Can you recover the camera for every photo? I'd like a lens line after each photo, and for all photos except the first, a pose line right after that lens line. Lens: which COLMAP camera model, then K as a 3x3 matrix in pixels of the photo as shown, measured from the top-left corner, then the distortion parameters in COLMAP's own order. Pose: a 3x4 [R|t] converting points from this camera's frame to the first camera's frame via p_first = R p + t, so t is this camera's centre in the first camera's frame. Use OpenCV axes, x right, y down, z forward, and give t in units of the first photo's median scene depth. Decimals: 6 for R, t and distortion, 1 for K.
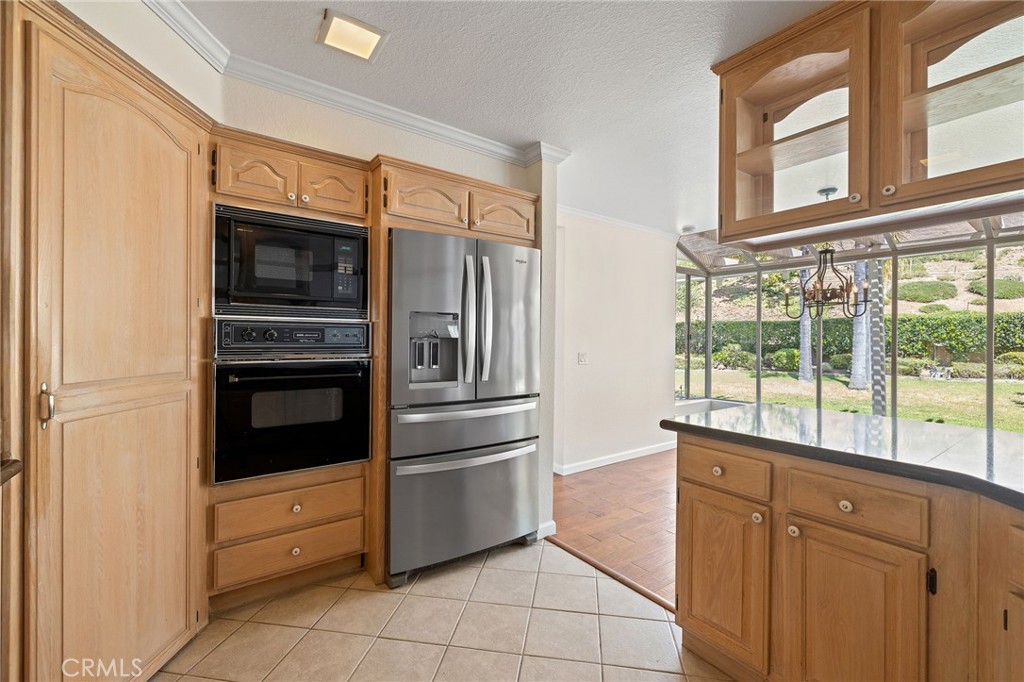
lens RADIAL K [[437.4, 0, 513.2], [0, 437.4, 339.2], [0, 0, 1]] dist [-0.000308, 0.001029]
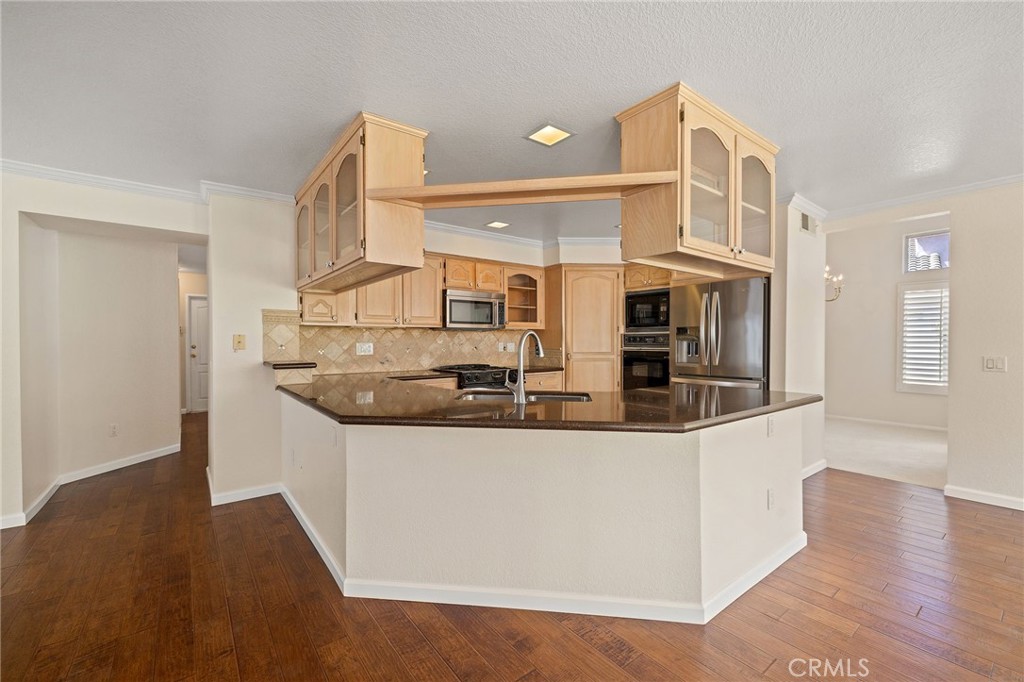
lens RADIAL K [[437.4, 0, 515.1], [0, 437.4, 344.0], [0, 0, 1]] dist [-0.000308, 0.001029]
pose [[0.032491, -0.000488, -0.999472, 2.010114], [0.001692, 0.999998, -0.000433, 0.017817], [0.999471, -0.001677, 0.032491, 0.210840]]
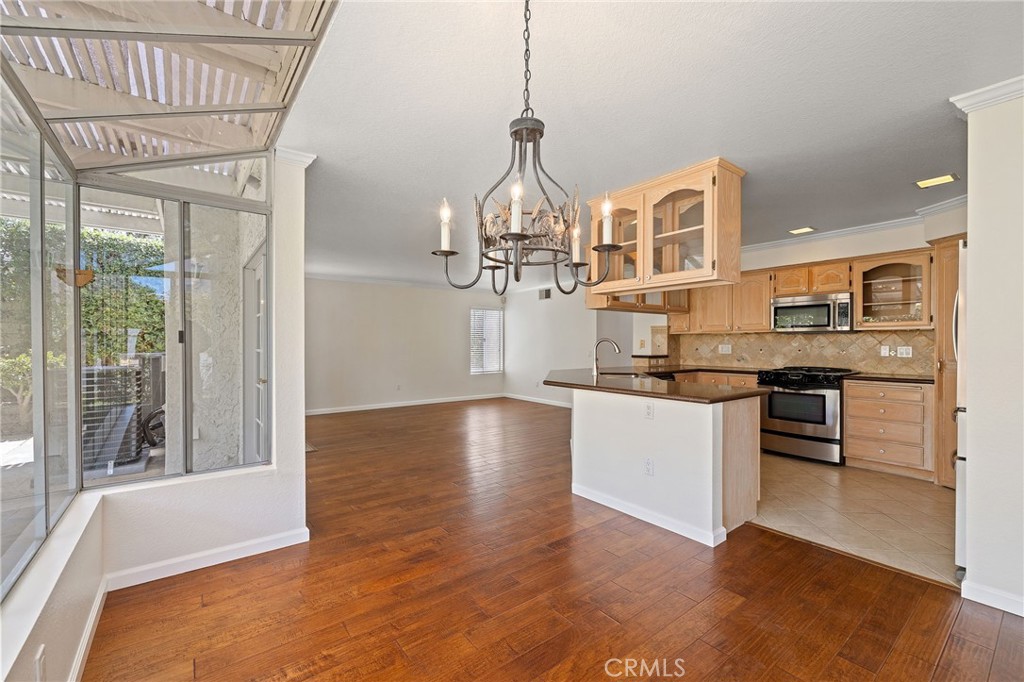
lens RADIAL K [[437.4, 0, 521.8], [0, 437.4, 332.5], [0, 0, 1]] dist [-0.000308, 0.001029]
pose [[-0.999400, -0.008659, -0.033533, 1.280642], [-0.007877, 0.999696, -0.023384, 0.006188], [0.033726, -0.023106, -0.999164, 2.528568]]
